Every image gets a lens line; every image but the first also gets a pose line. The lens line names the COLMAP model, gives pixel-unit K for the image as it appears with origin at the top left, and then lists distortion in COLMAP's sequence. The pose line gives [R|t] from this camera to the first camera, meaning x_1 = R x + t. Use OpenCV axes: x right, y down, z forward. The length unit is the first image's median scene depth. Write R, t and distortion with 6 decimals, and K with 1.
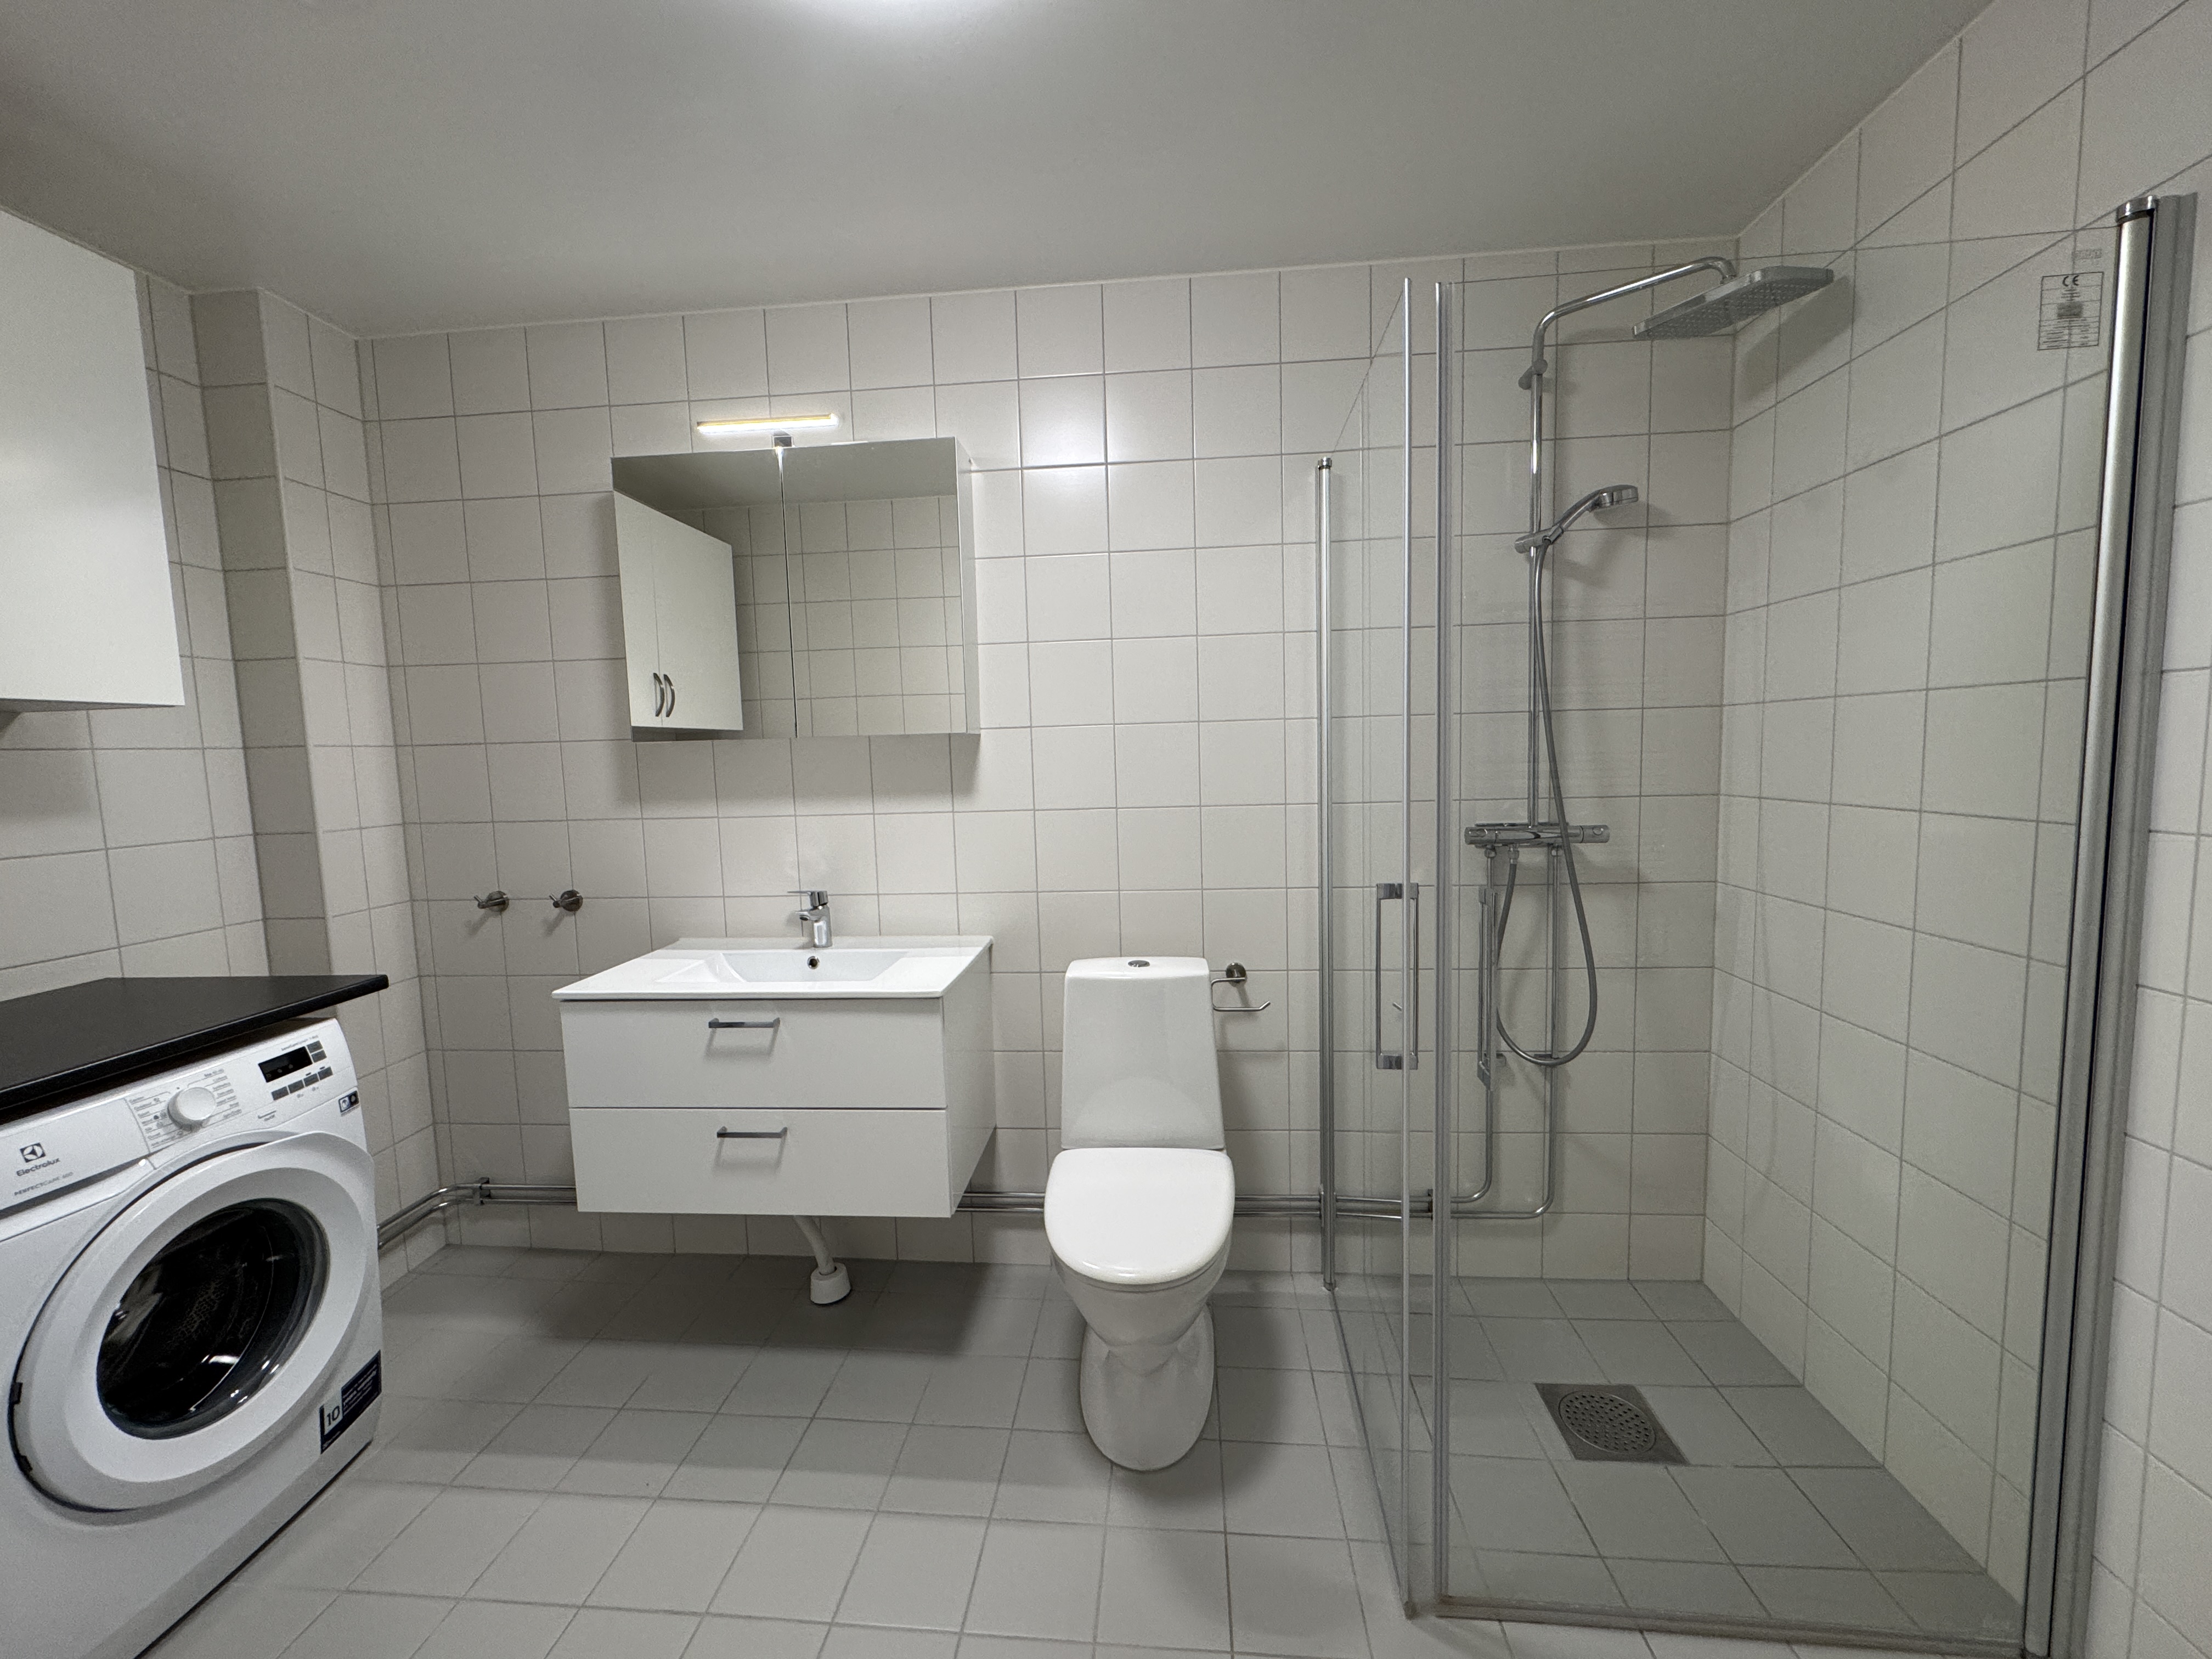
lens RADIAL K [[879.7, 0, 1106.0], [0, 879.7, 832.7], [0, 0, 1]] dist [-0.001740, 0.000506]
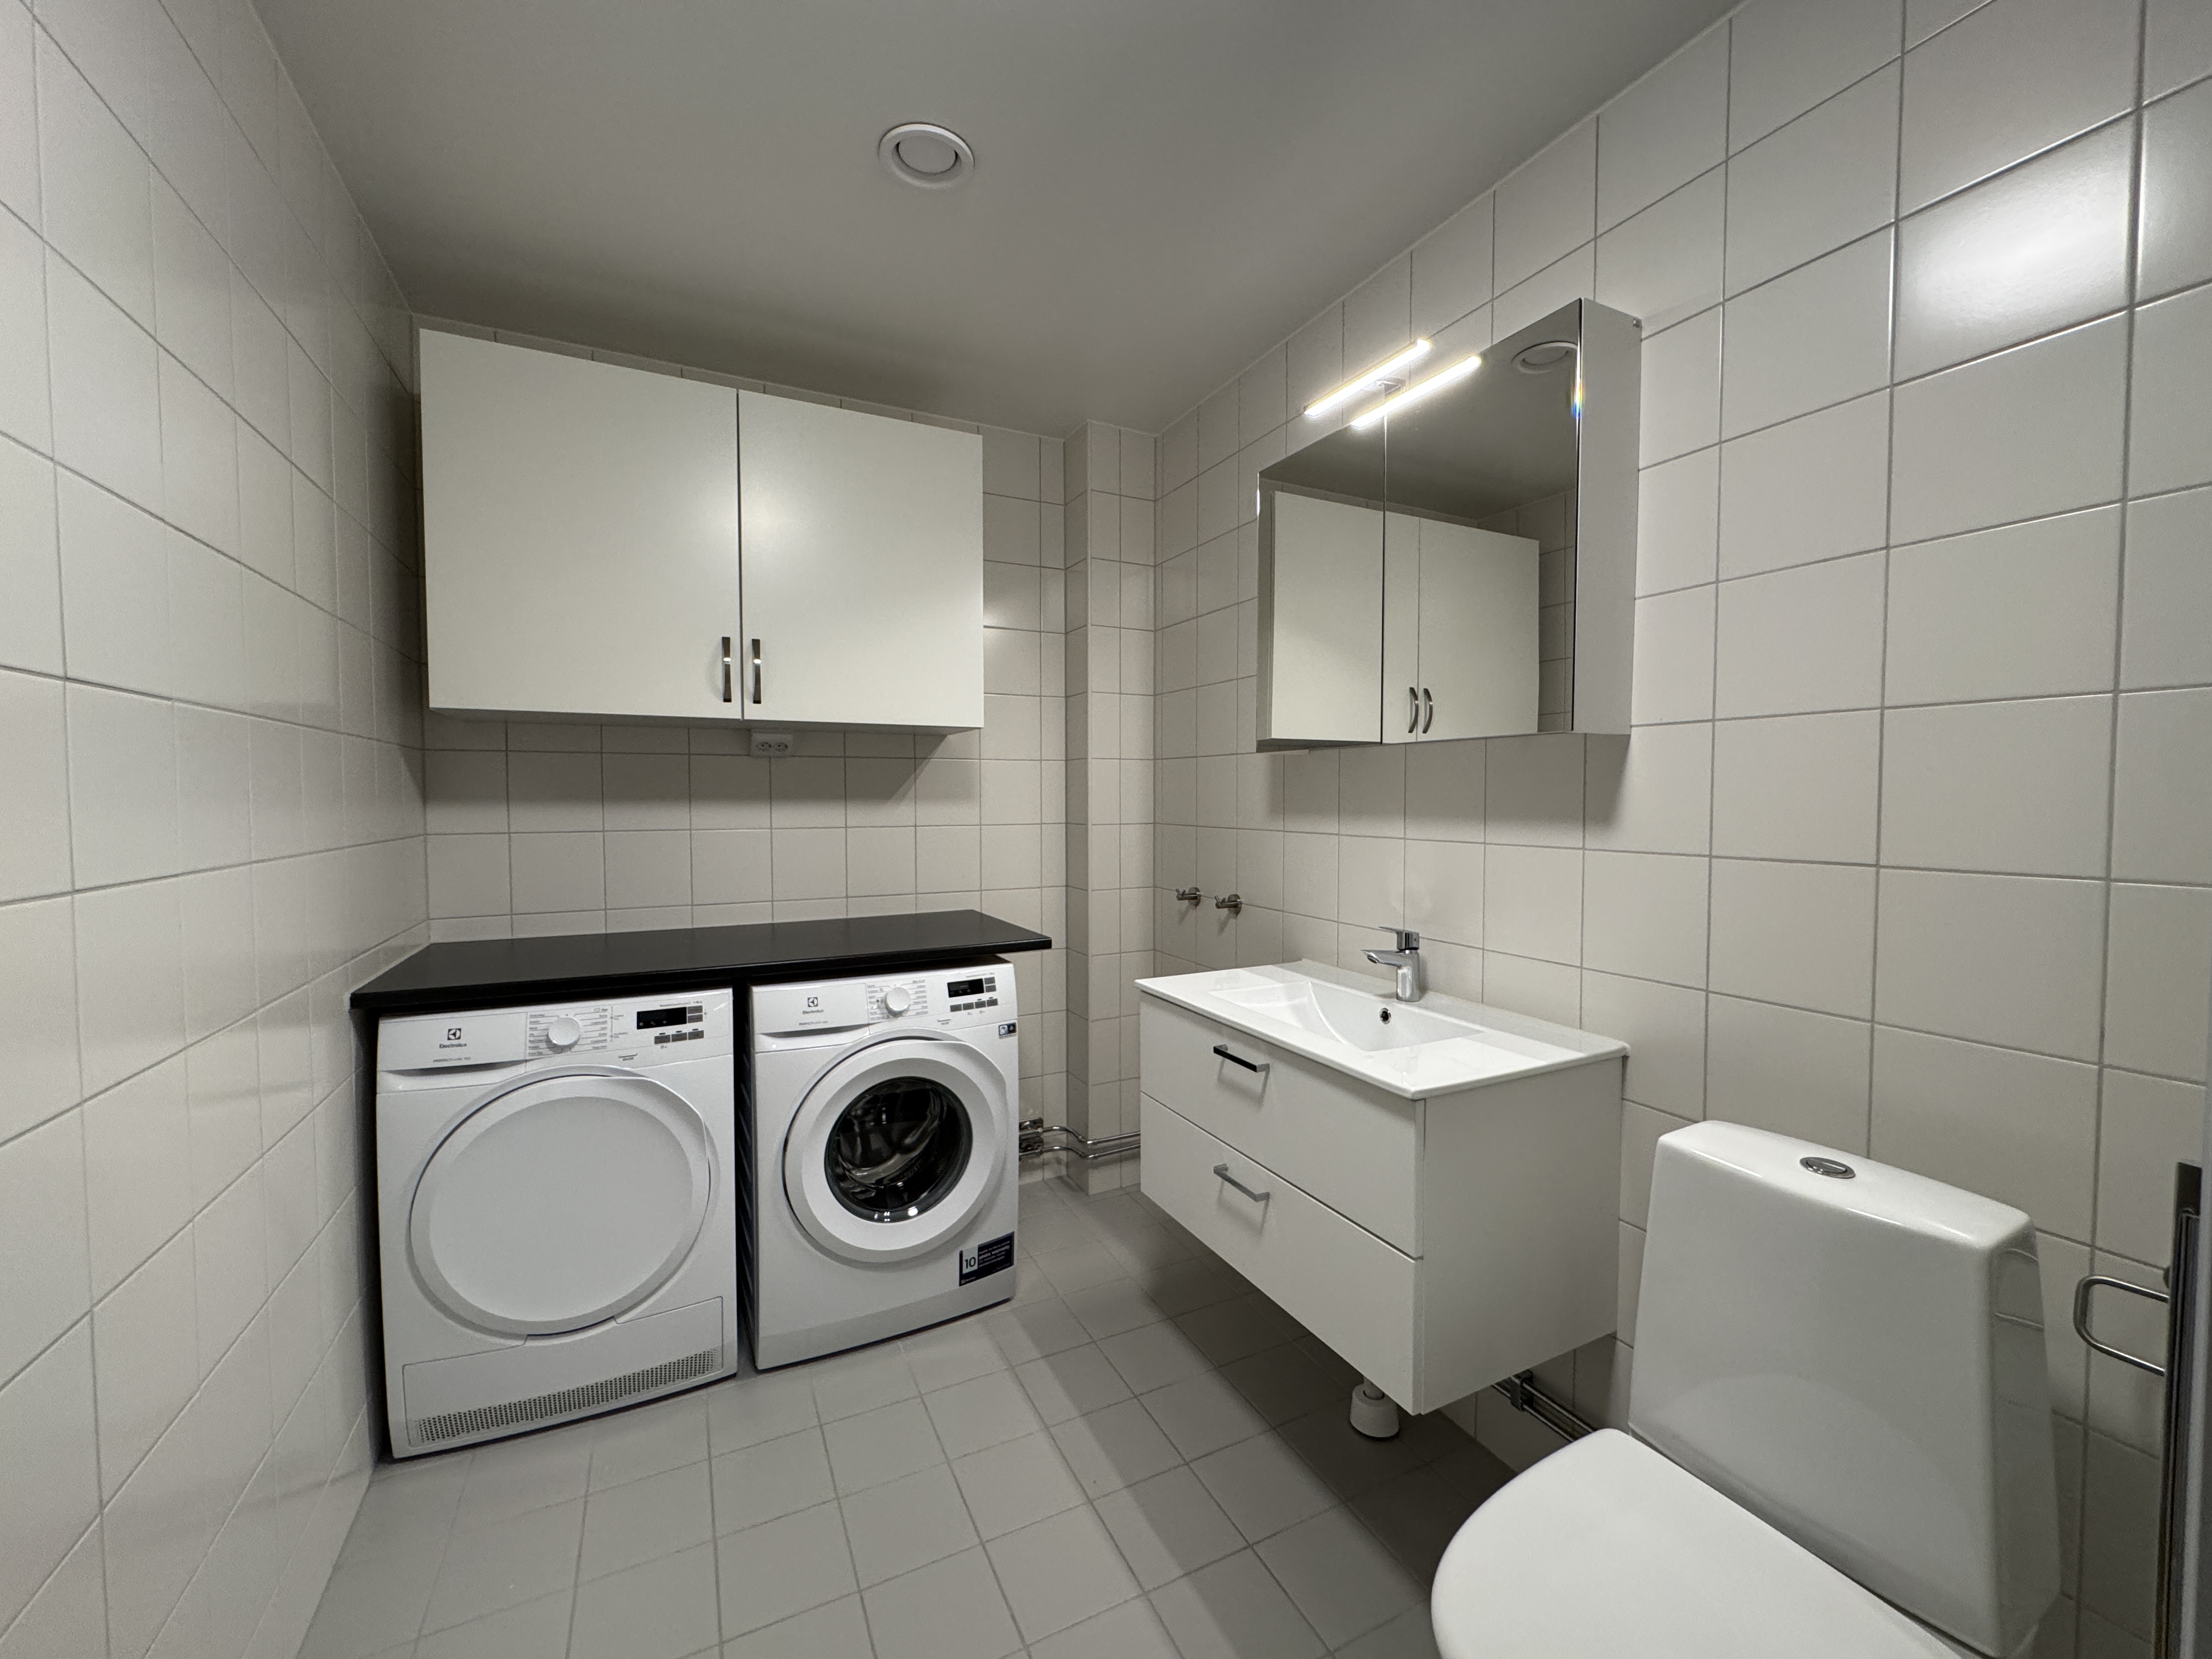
lens RADIAL K [[879.7, 0, 1106.6], [0, 879.7, 832.3], [0, 0, 1]] dist [-0.001740, 0.000506]
pose [[0.514540, 0.064503, -0.855037, 0.268950], [-0.094234, 0.995380, 0.018383, -0.017065], [0.852273, 0.071115, 0.518241, 0.393472]]
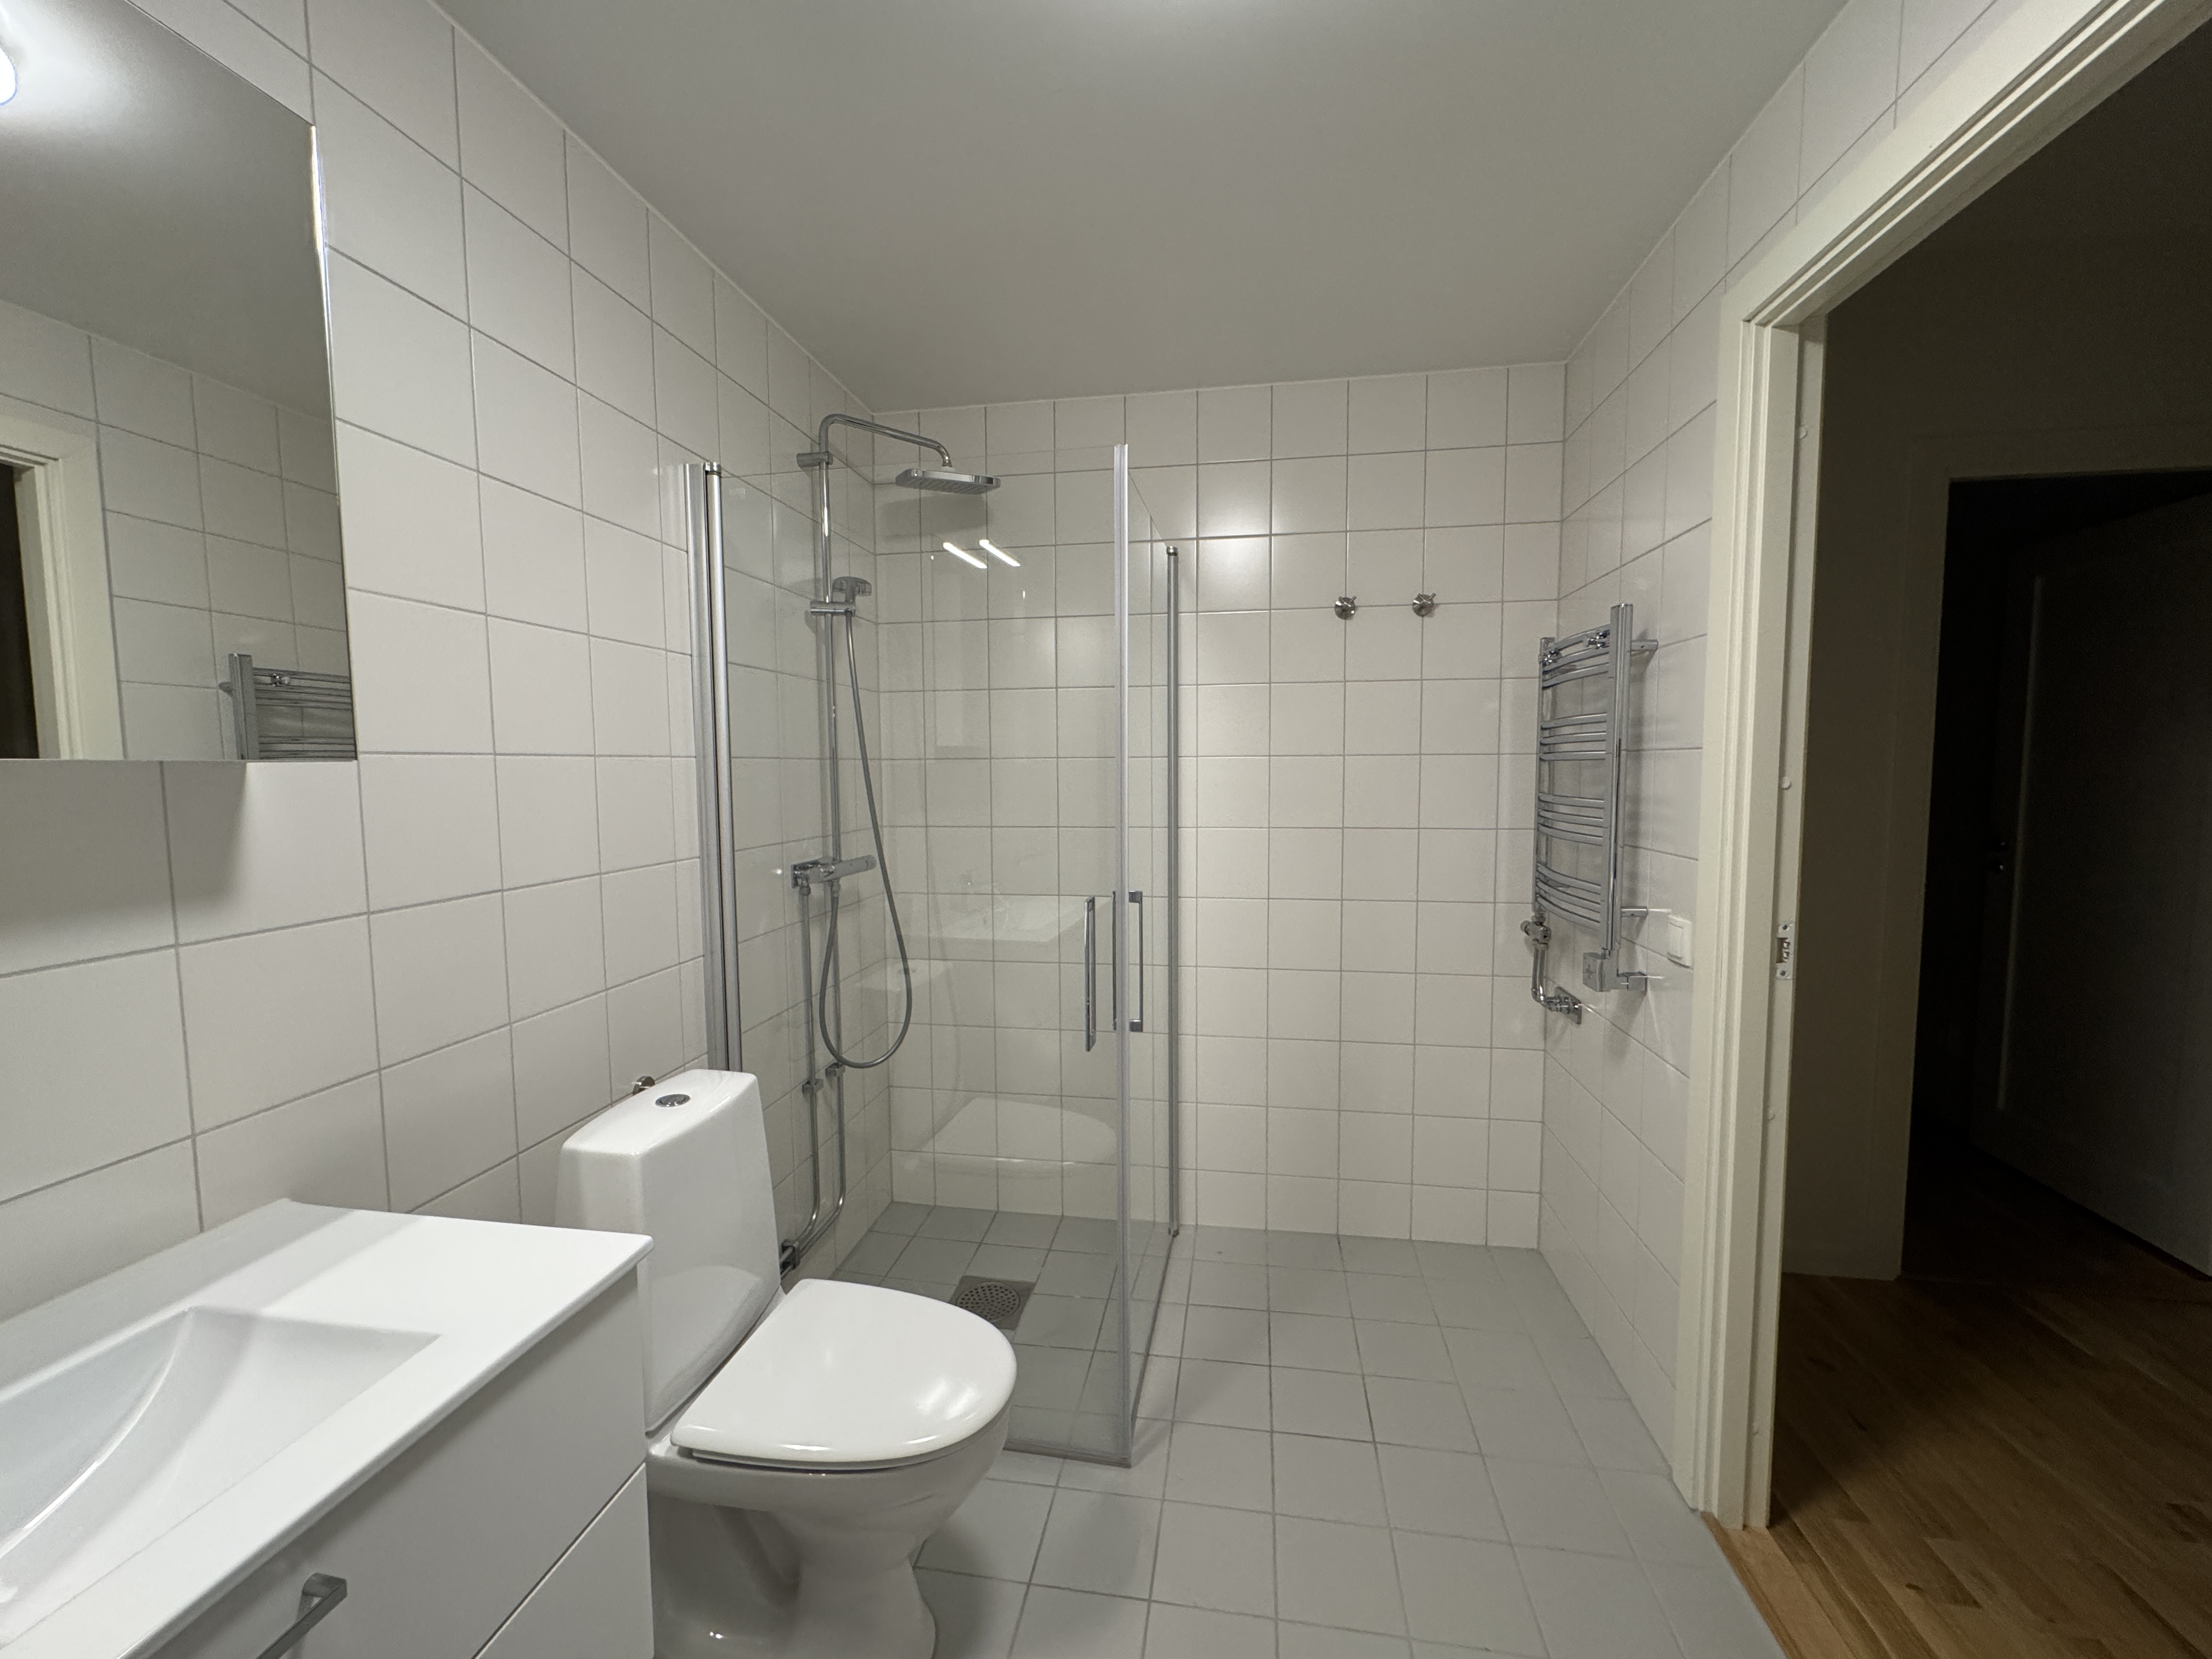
lens RADIAL K [[879.7, 0, 1108.7], [0, 879.7, 830.8], [0, 0, 1]] dist [-0.001740, 0.000506]
pose [[0.075364, -0.046949, 0.996050, -0.678865], [0.095022, 0.994683, 0.039695, -0.065433], [-0.992618, 0.091655, 0.079425, 0.638249]]
